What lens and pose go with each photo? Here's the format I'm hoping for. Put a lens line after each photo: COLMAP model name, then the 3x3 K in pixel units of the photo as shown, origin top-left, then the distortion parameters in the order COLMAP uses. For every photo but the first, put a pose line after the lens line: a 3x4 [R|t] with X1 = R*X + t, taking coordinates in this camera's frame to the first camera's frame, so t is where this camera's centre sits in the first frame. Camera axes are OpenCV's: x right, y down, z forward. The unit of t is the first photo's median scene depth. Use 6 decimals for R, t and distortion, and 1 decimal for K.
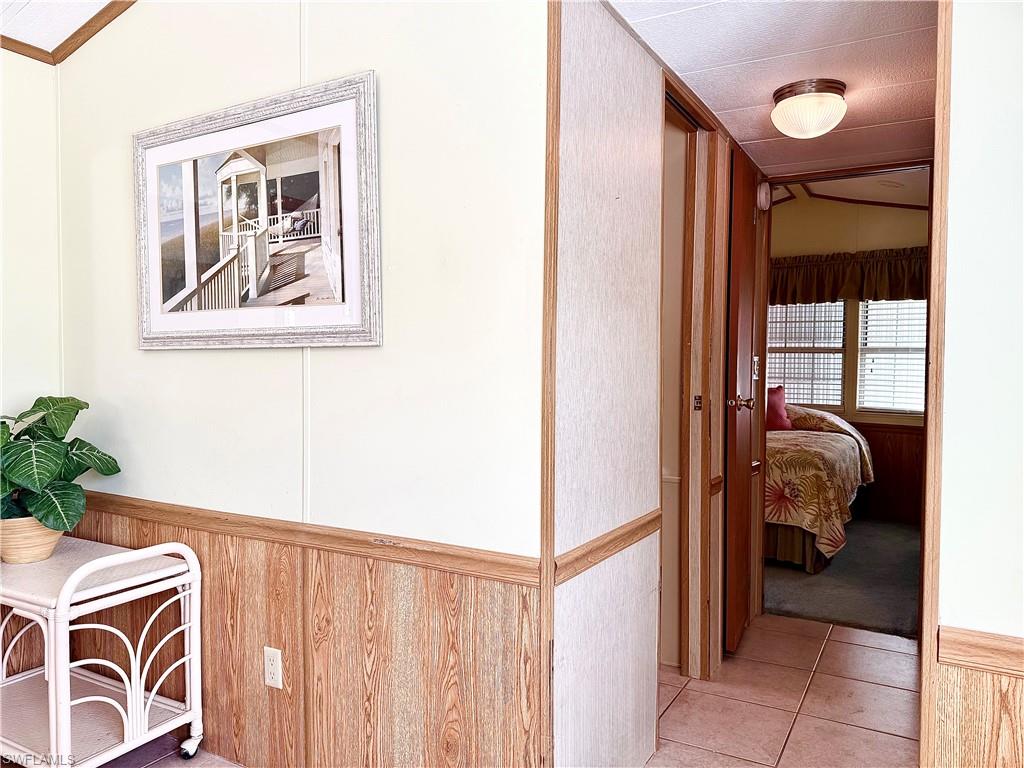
lens RADIAL K [[724.0, 0, 510.4], [0, 724.0, 388.5], [0, 0, 1]] dist [0.076164, -0.111121]
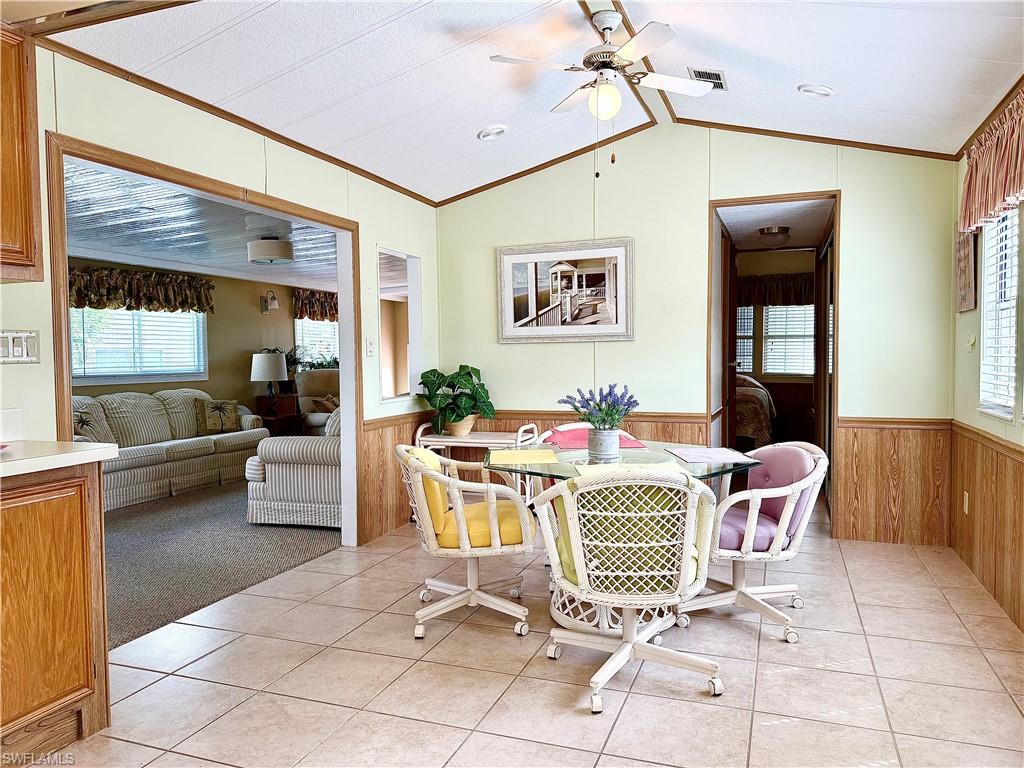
lens RADIAL K [[727.1, 0, 509.5], [0, 727.1, 386.8], [0, 0, 1]] dist [0.119732, -0.181498]
pose [[0.985473, -0.024657, 0.168036, -0.954123], [0.022284, 0.999624, 0.015990, 0.050928], [-0.168367, -0.012013, 0.985651, -1.364134]]
